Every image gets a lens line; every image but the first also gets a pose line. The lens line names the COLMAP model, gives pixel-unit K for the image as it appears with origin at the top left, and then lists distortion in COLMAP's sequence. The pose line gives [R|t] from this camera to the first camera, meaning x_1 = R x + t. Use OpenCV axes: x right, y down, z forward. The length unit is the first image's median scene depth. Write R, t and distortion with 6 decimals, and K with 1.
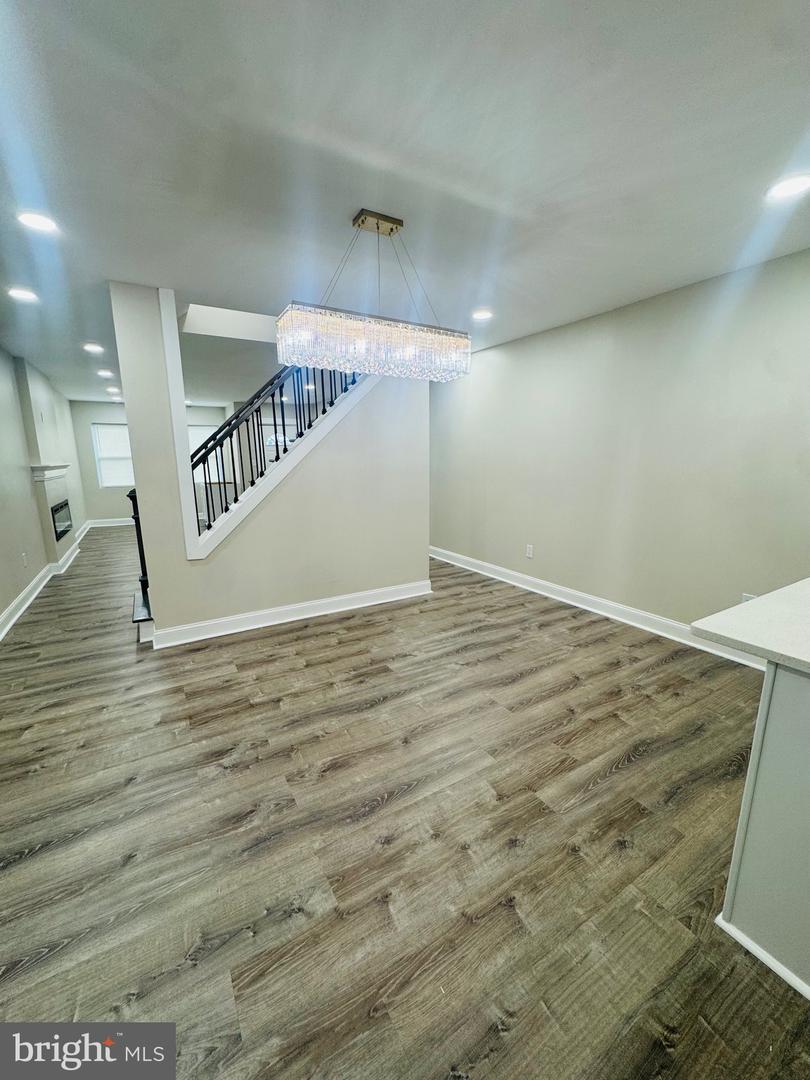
lens RADIAL K [[431.5, 0, 405.5], [0, 431.5, 545.9], [0, 0, 1]] dist [-0.004505, 0.000540]
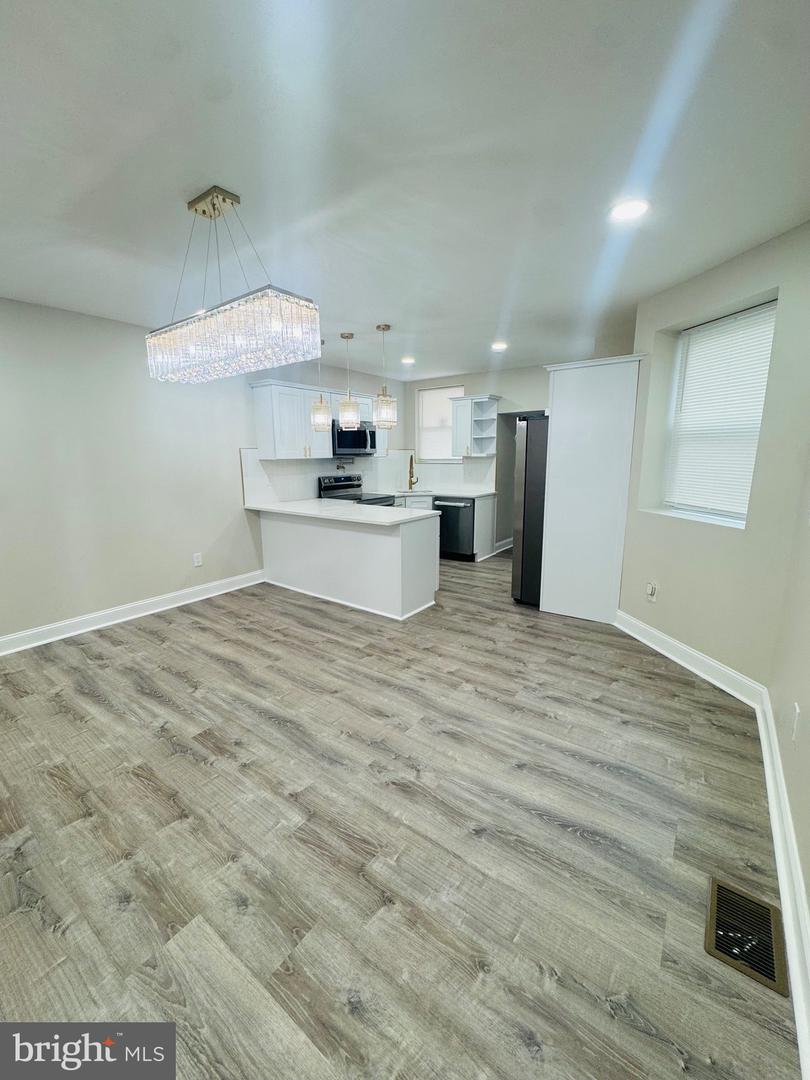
lens RADIAL K [[431.5, 0, 410.5], [0, 431.5, 536.0], [0, 0, 1]] dist [-0.004505, 0.000540]
pose [[-0.406587, -0.159891, 0.899512, -0.962777], [0.196510, 0.946217, 0.257017, -0.209261], [-0.892228, 0.281263, -0.353299, 0.954171]]
